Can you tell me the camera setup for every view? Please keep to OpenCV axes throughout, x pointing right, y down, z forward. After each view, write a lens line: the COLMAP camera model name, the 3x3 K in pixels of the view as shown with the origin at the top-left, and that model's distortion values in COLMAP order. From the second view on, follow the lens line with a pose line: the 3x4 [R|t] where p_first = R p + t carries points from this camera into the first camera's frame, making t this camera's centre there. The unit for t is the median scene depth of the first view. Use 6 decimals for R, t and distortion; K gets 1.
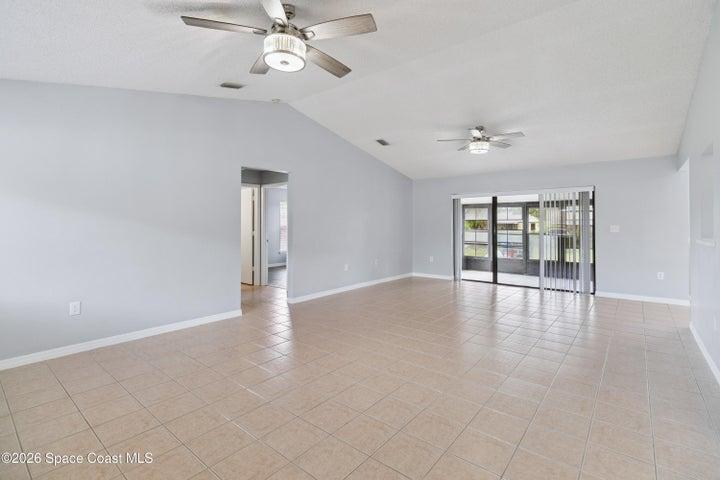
lens RADIAL K [[337.7, 0, 364.7], [0, 337.7, 222.9], [0, 0, 1]] dist [-0.001164, -0.000111]
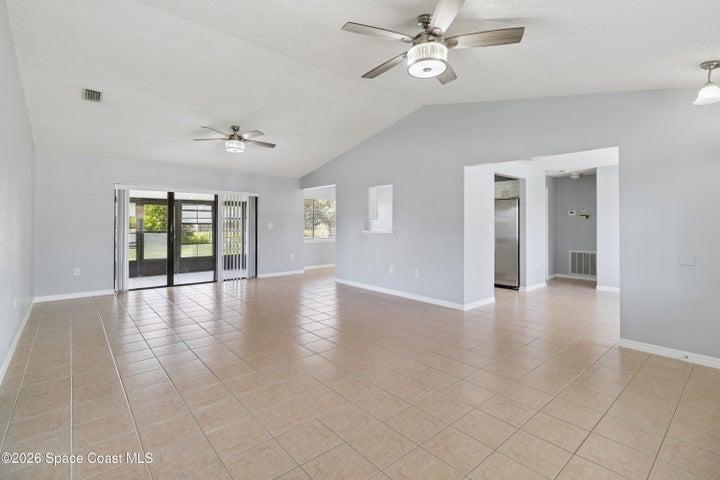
lens RADIAL K [[337.7, 0, 364.7], [0, 337.7, 222.9], [0, 0, 1]] dist [-0.001164, -0.000111]
pose [[0.180060, 0.004882, 0.983644, -0.473954], [-0.002365, 0.999987, -0.004530, 0.010466], [-0.983653, -0.001511, 0.180069, 0.346978]]
